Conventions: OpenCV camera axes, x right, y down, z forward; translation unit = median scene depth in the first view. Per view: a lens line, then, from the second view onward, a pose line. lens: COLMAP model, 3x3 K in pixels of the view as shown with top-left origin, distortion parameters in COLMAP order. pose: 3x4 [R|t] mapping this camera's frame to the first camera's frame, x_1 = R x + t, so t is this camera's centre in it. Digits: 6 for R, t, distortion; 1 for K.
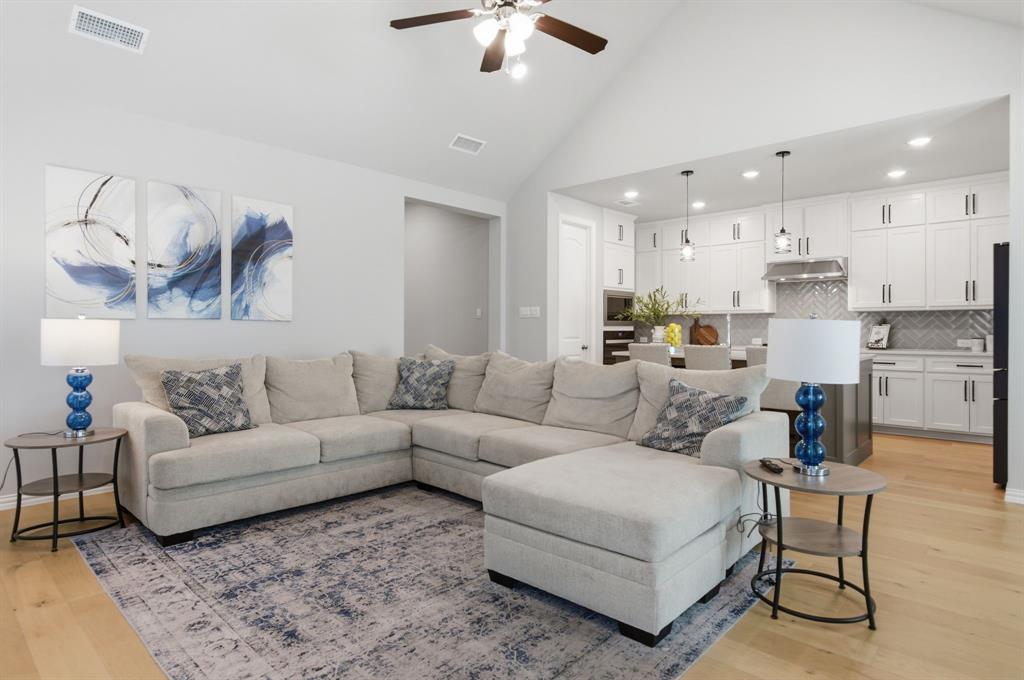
lens RADIAL K [[576.2, 0, 515.1], [0, 576.2, 330.0], [0, 0, 1]] dist [-0.007212, 0.004696]
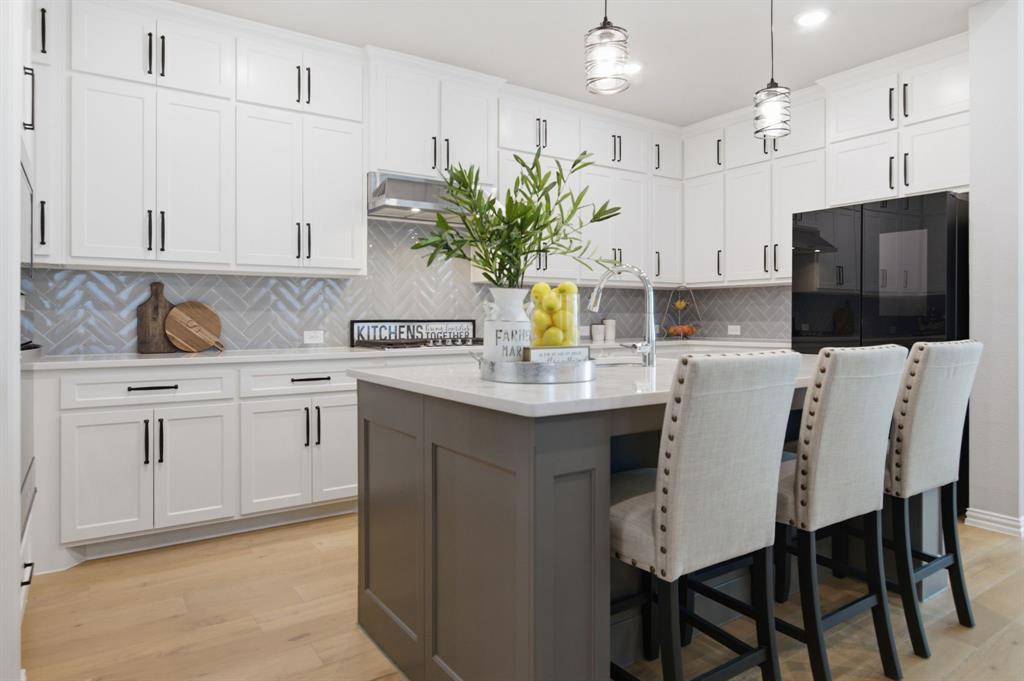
lens RADIAL K [[629.3, 0, 522.3], [0, 629.3, 314.6], [0, 0, 1]] dist [-0.000831, -0.001359]
pose [[0.228221, 0.007800, 0.973578, -0.042337], [0.004931, 0.999946, -0.009168, 0.007852], [-0.973597, 0.006893, 0.228170, 0.823431]]
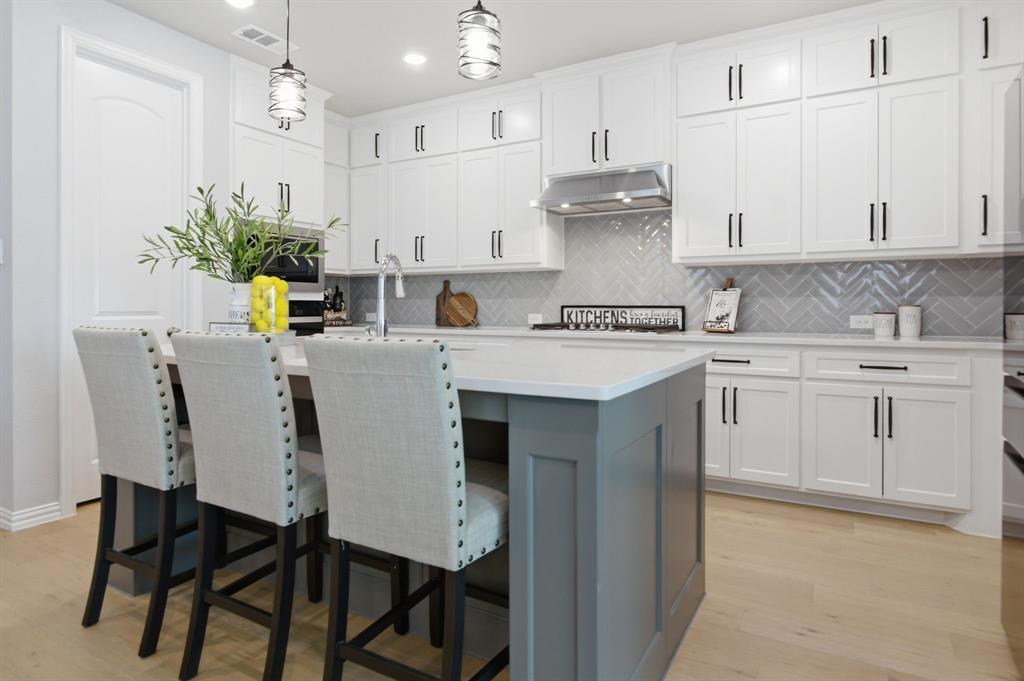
lens RADIAL K [[576.2, 0, 526.8], [0, 576.2, 306.6], [0, 0, 1]] dist [-0.007212, 0.004696]
pose [[0.971998, 0.000906, 0.234989, 0.314981], [-0.001039, 0.999999, 0.000440, 0.007836], [-0.234988, -0.000672, 0.971998, 0.498800]]
